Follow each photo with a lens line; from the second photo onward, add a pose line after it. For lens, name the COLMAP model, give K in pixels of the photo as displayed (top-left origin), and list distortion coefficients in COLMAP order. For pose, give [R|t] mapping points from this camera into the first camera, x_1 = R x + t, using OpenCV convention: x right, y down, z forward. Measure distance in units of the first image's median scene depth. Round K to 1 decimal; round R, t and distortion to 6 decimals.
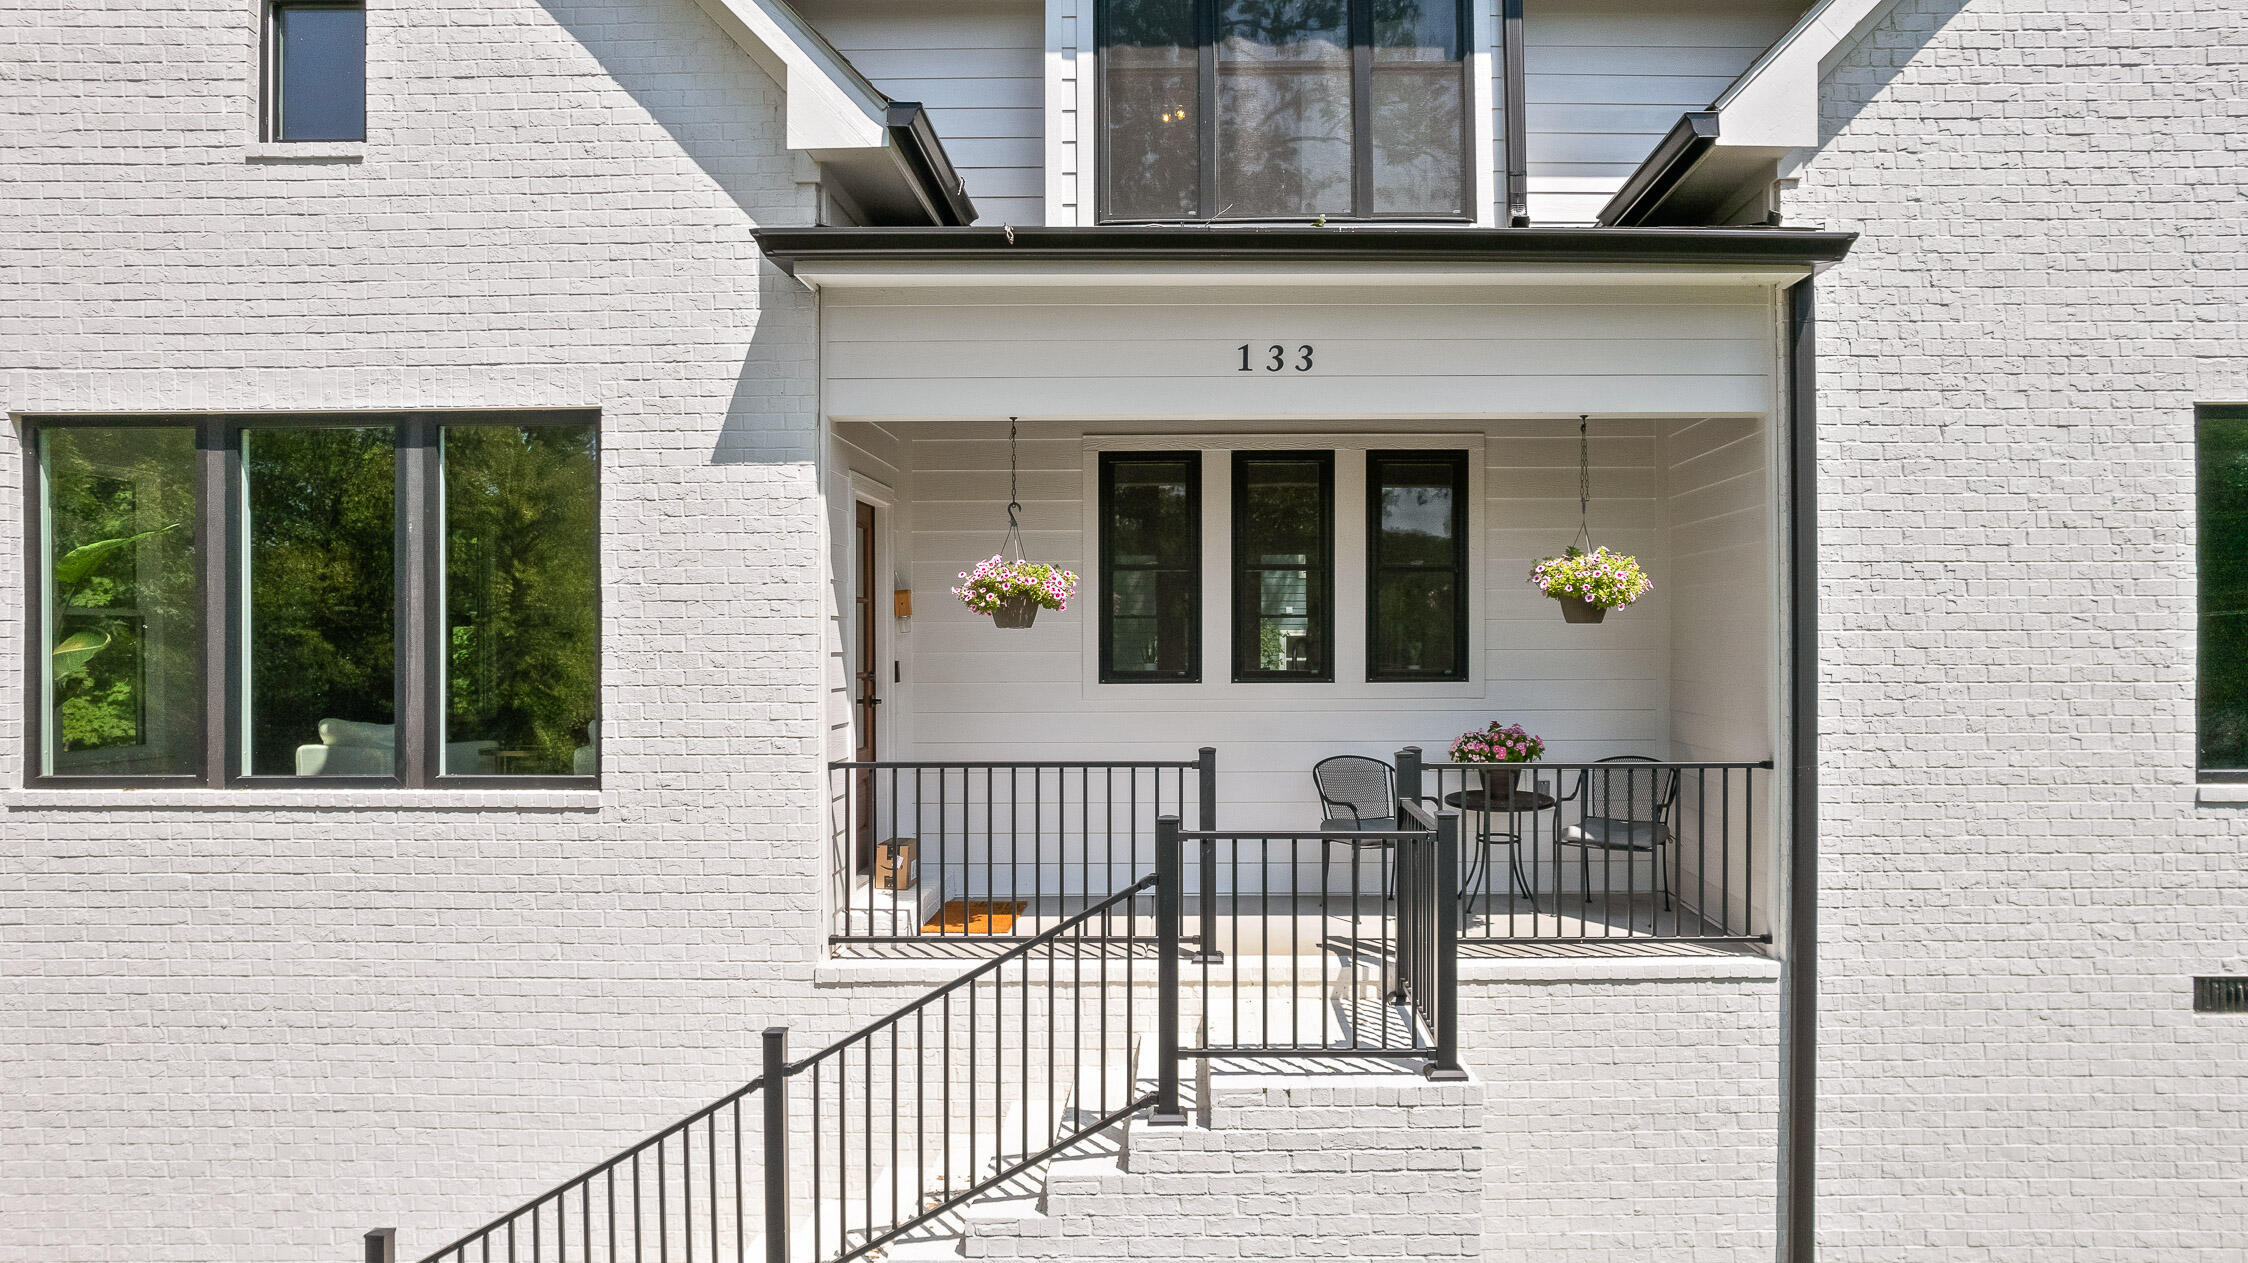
lens RADIAL K [[1510.9, 0, 1124.0], [0, 1510.9, 631.5], [0, 0, 1]] dist [-0.082181, 0.086721]
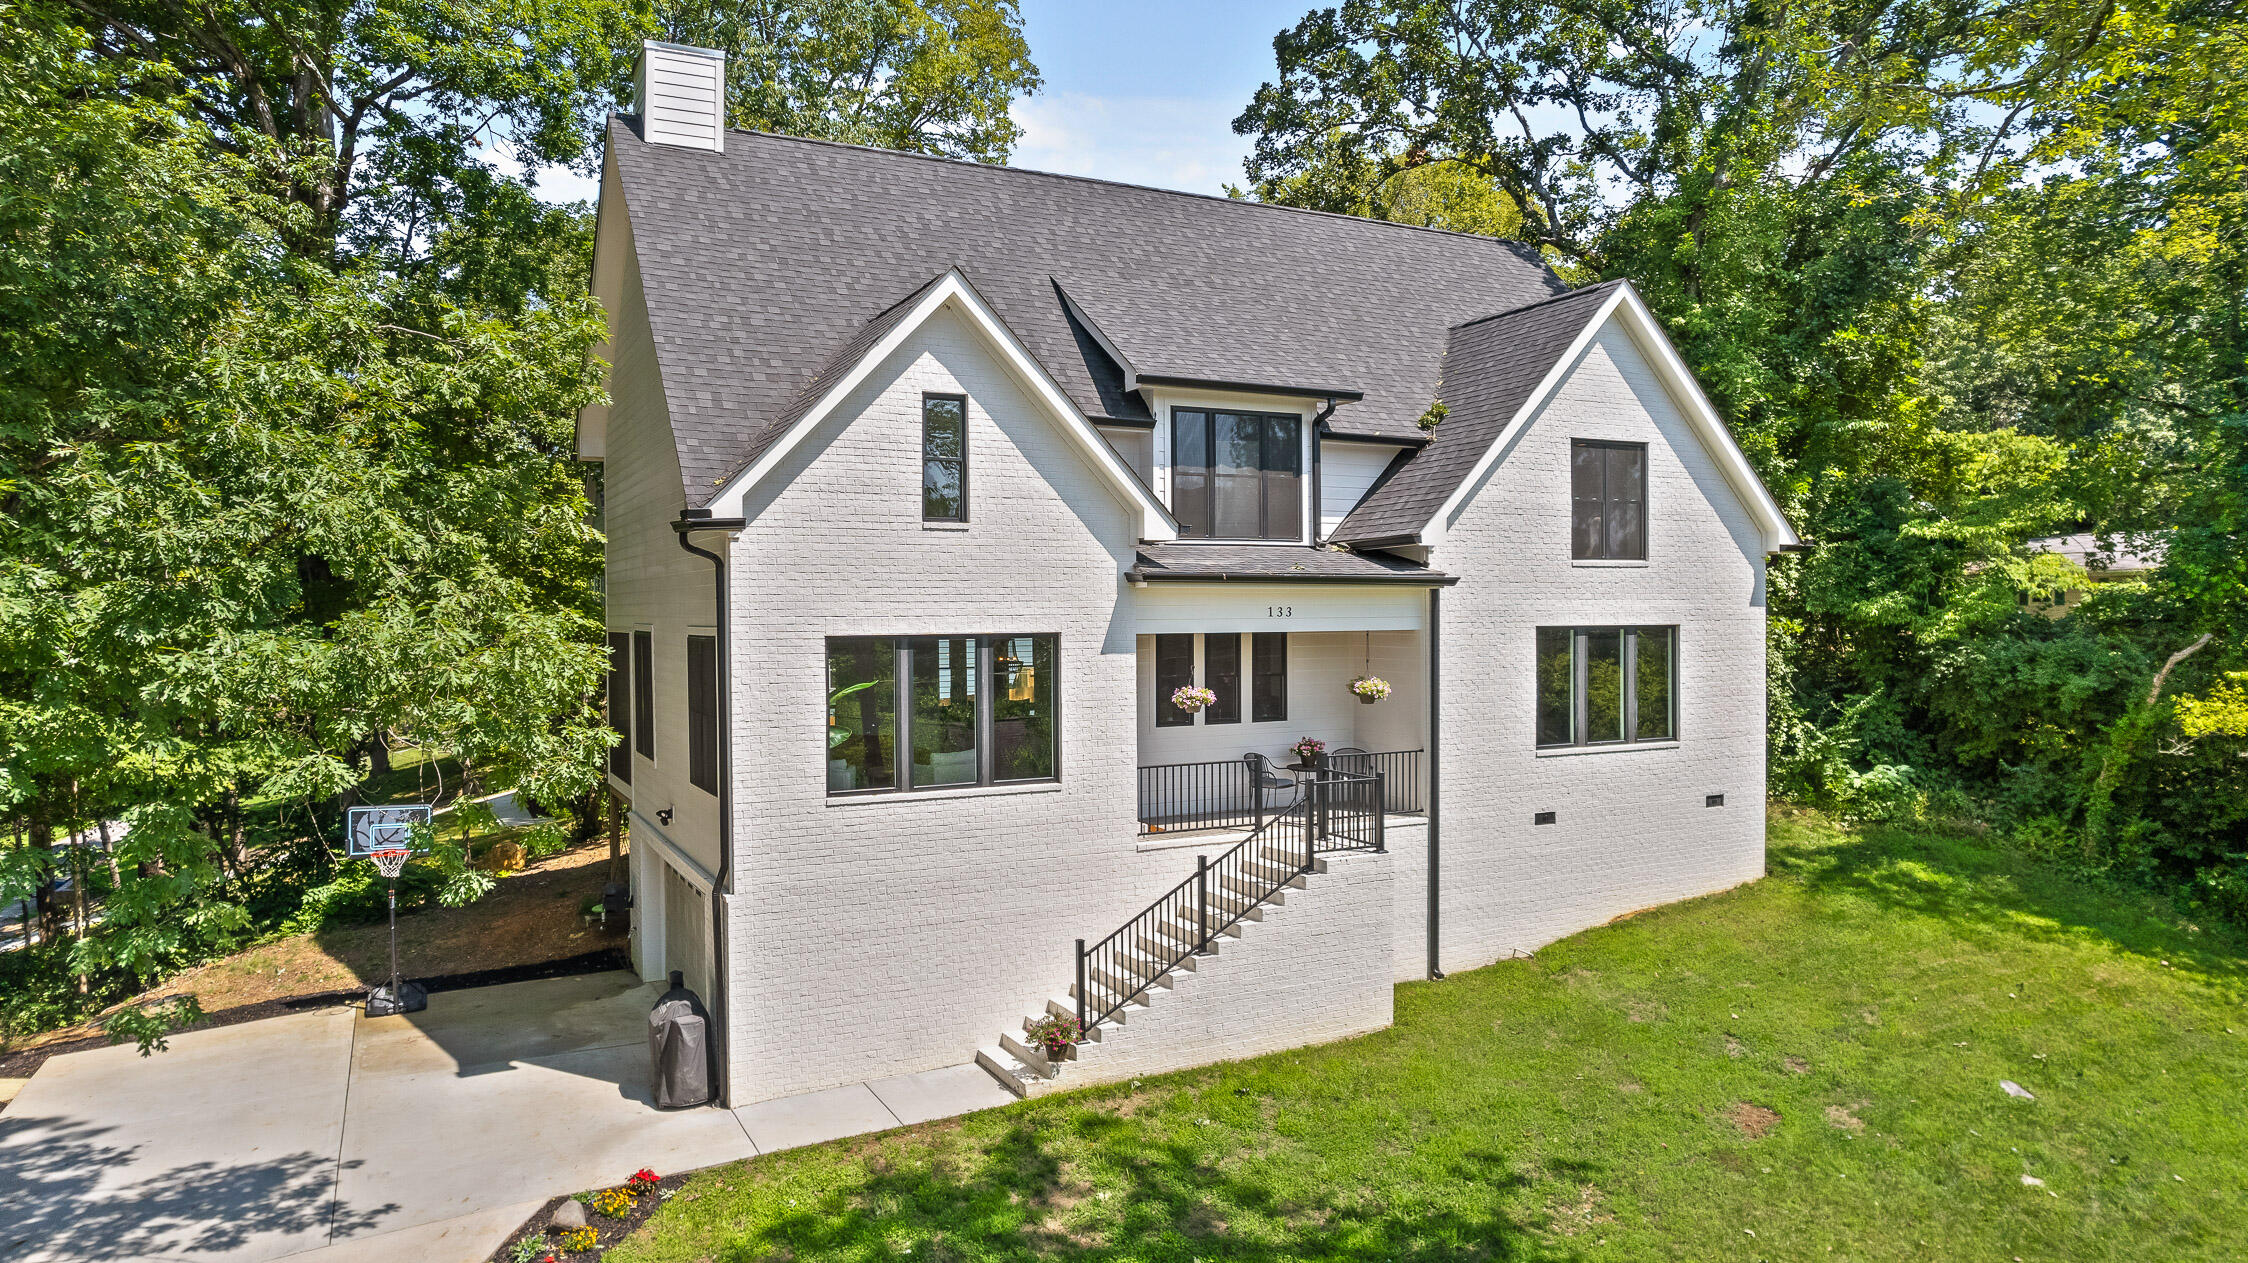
lens RADIAL K [[1391.5, 0, 1124.0], [0, 1391.5, 631.5], [0, 0, 1]] dist [-0.000159, 0.000056]
pose [[0.888258, -0.007839, 0.459278, -1.341568], [0.002730, 0.999927, 0.011788, -0.179047], [-0.459336, -0.009217, 0.888215, -1.150509]]
